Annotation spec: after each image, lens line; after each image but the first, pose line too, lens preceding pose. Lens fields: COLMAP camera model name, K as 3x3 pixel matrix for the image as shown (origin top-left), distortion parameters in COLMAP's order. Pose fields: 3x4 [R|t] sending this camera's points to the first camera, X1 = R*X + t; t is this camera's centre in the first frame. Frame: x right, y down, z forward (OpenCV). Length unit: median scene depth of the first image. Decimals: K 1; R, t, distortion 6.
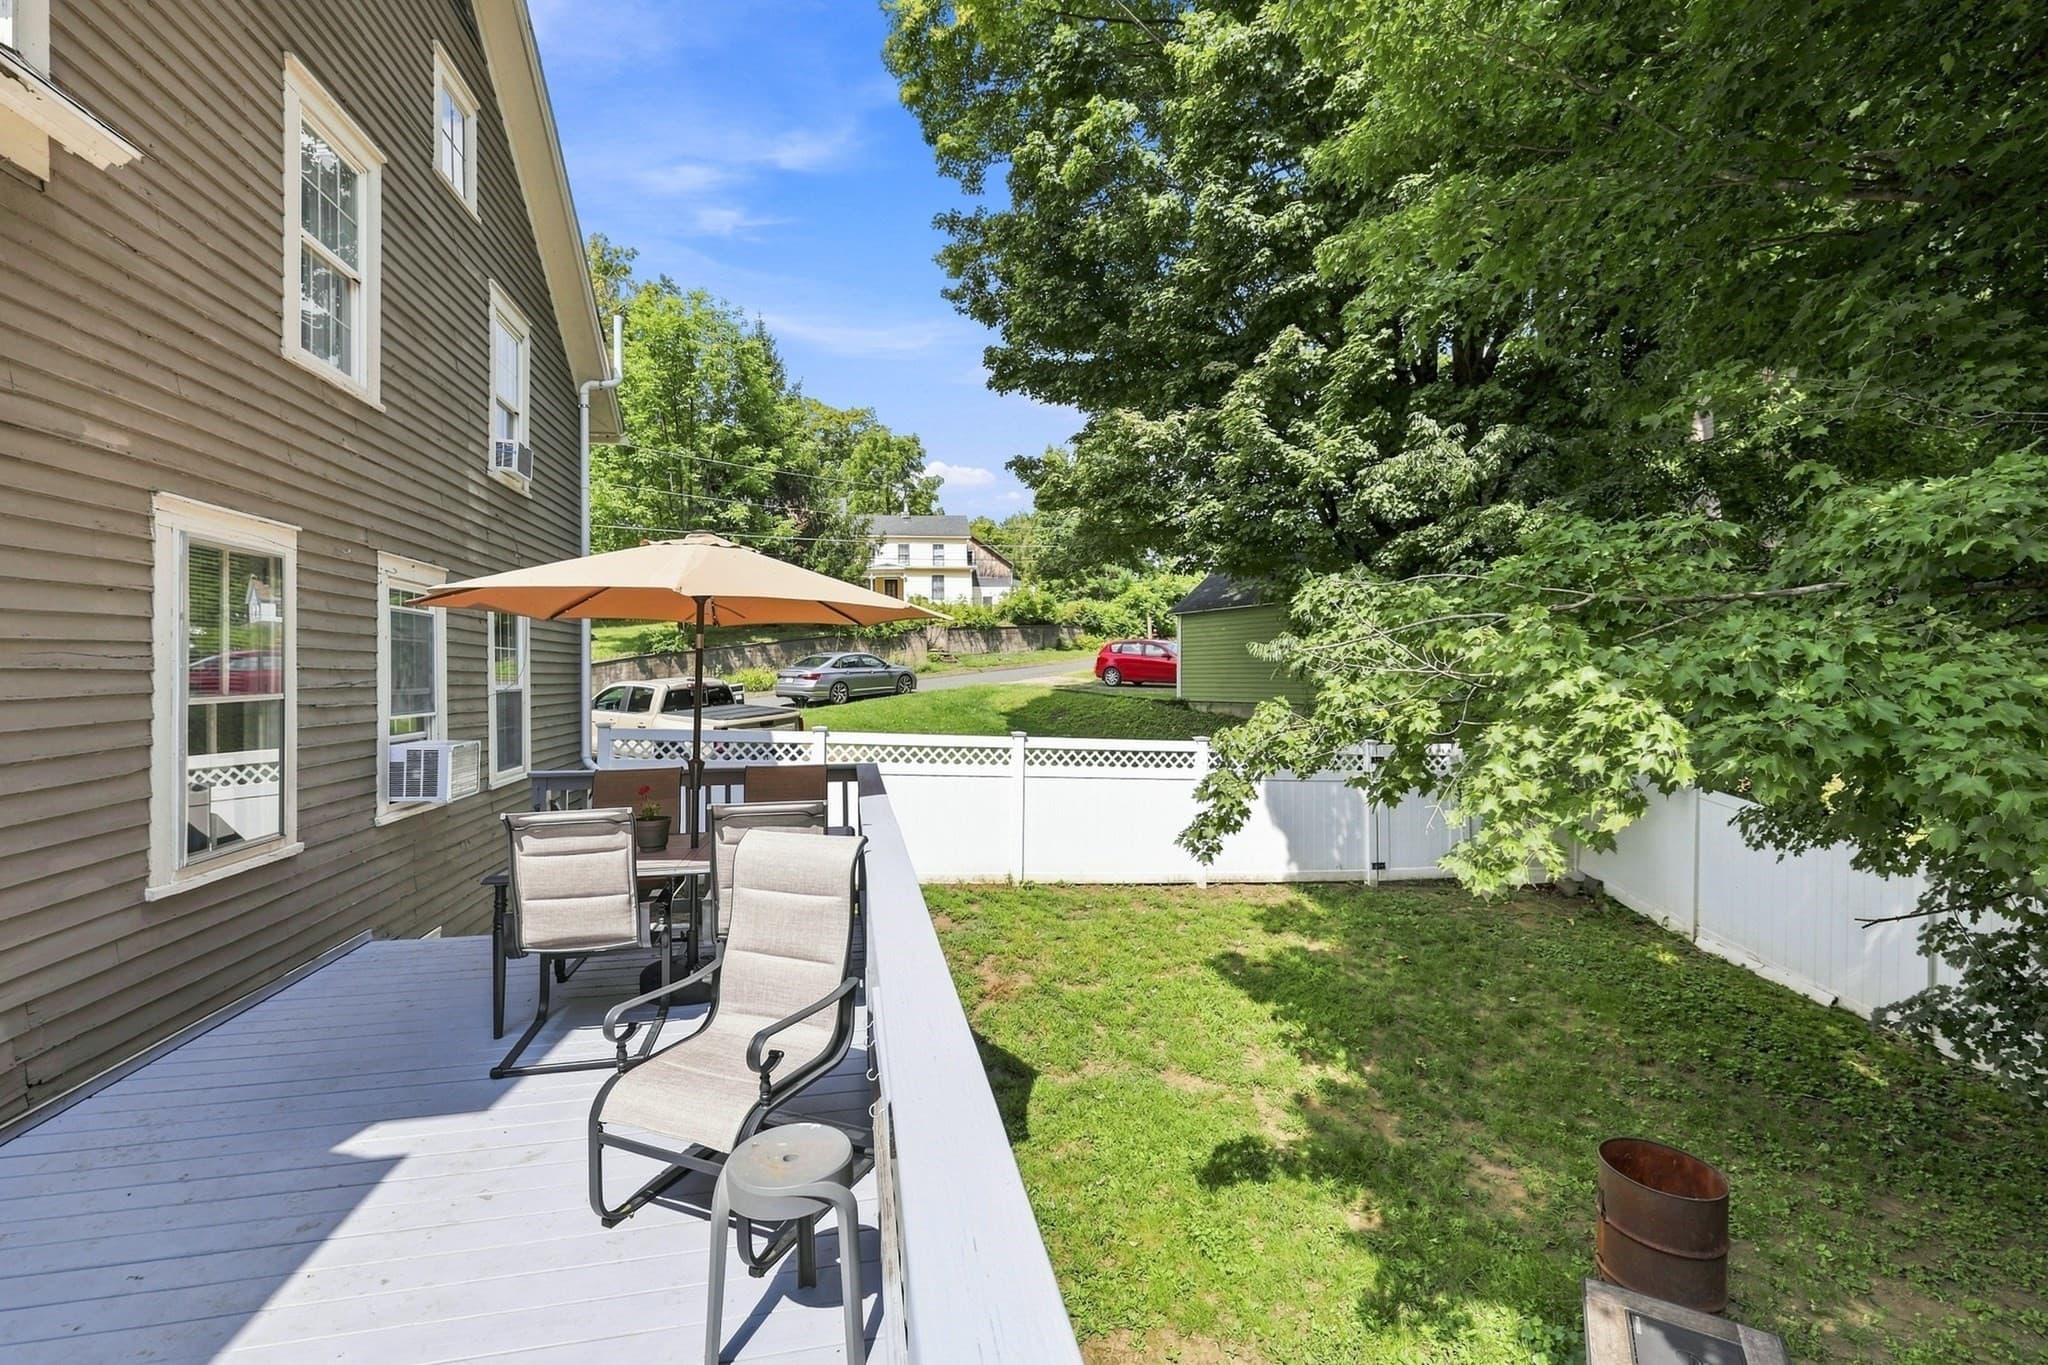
lens RADIAL K [[880.7, 0, 1026.1], [0, 880.7, 663.9], [0, 0, 1]] dist [-0.018485, 0.002716]
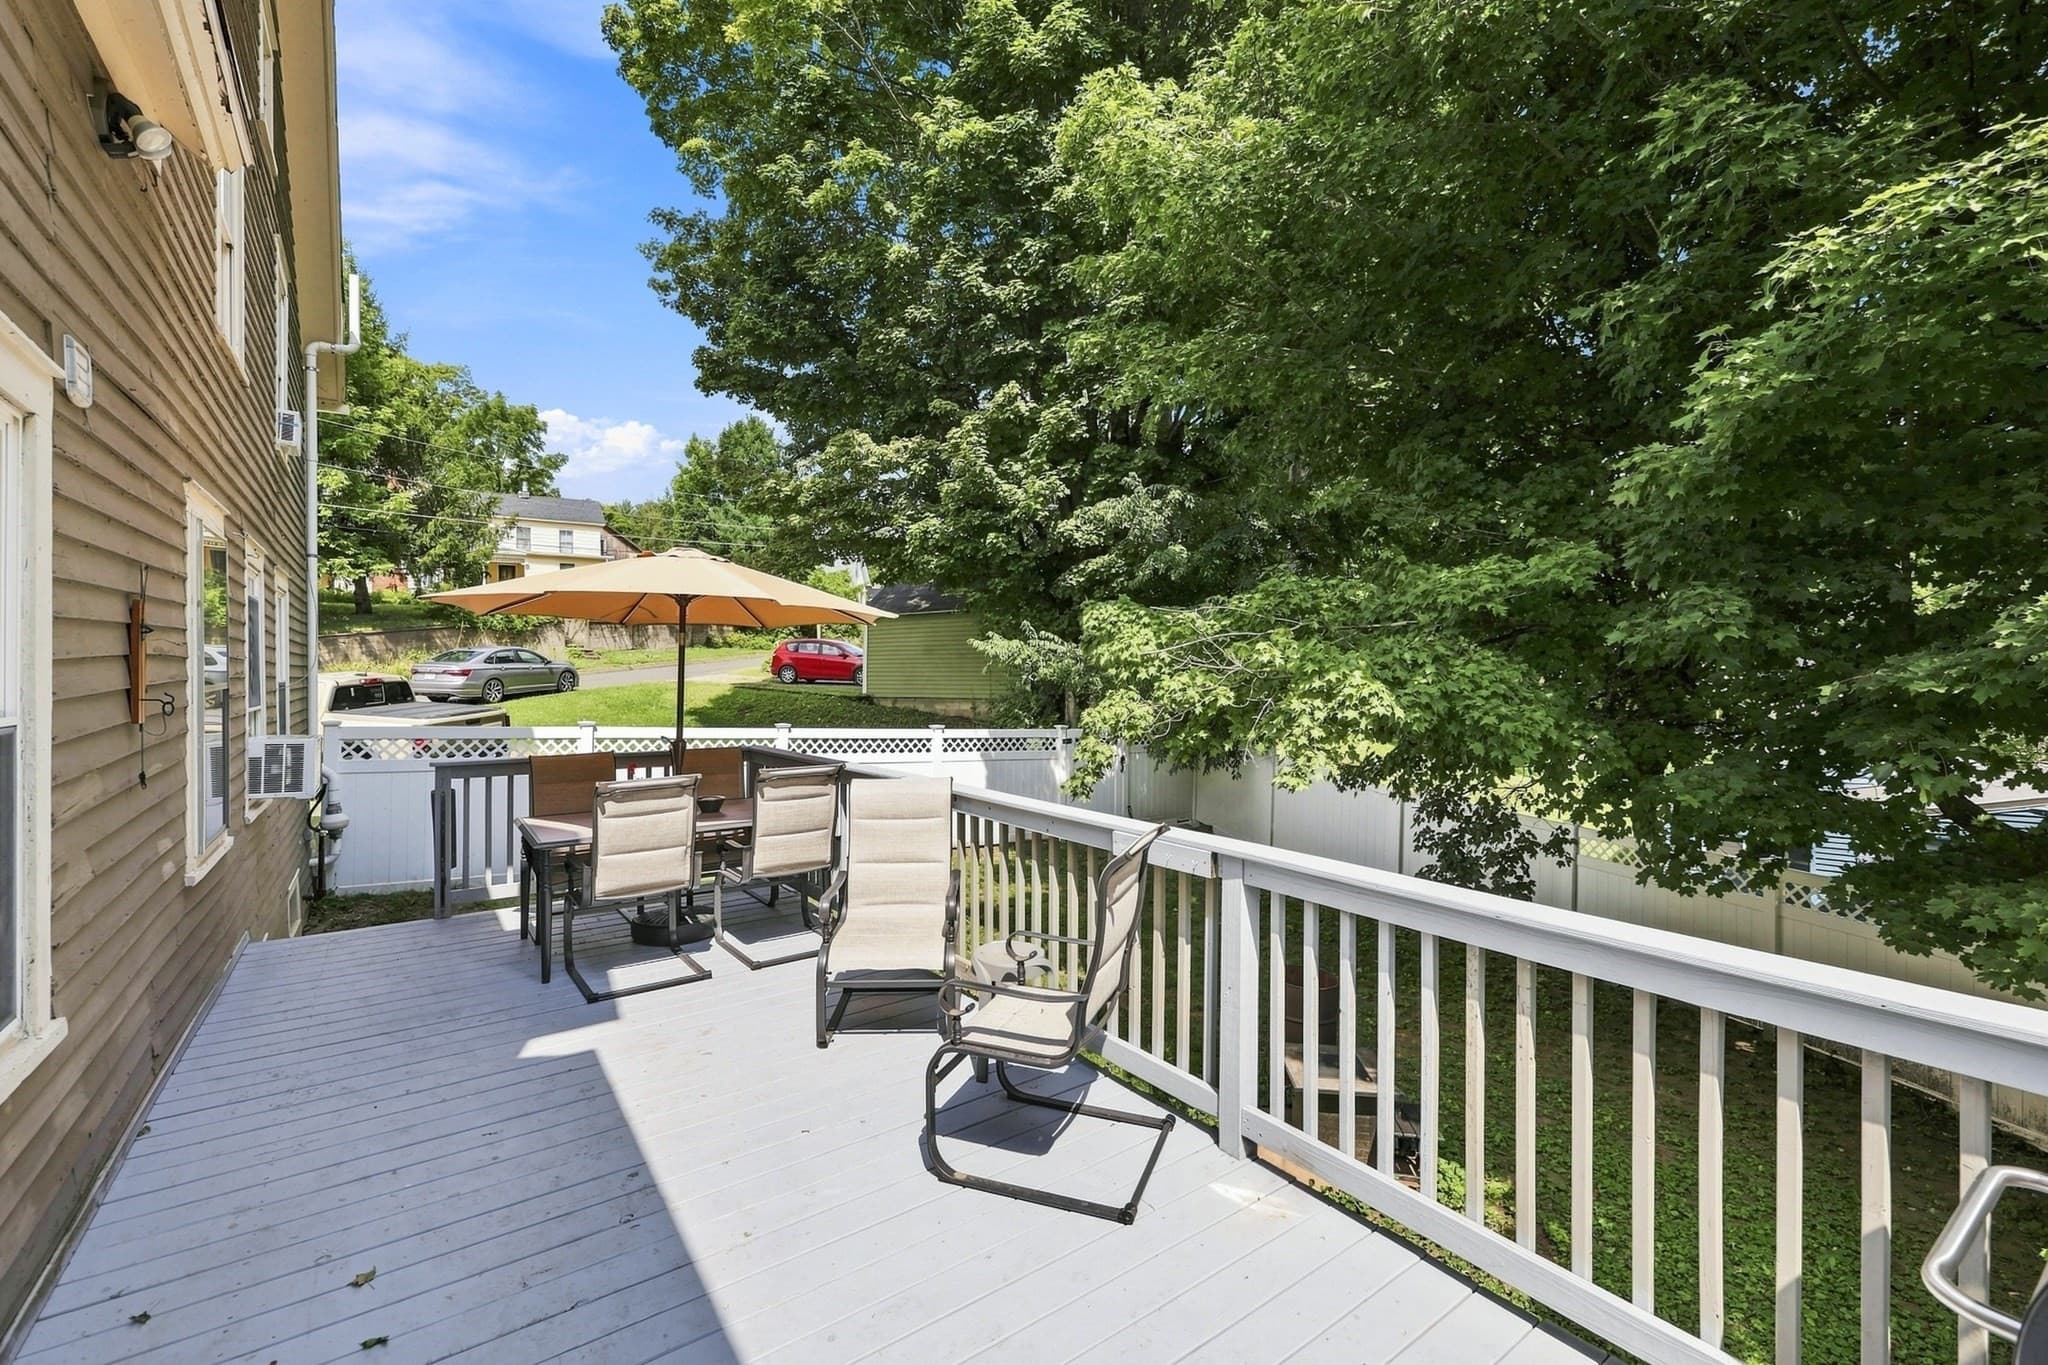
lens RADIAL K [[880.7, 0, 1018.1], [0, 880.7, 675.0], [0, 0, 1]] dist [-0.018485, 0.002716]
pose [[0.911272, 0.004777, 0.411777, -0.165905], [-0.010167, 0.999889, 0.010901, 0.001964], [-0.411680, -0.014120, 0.911219, -0.095058]]
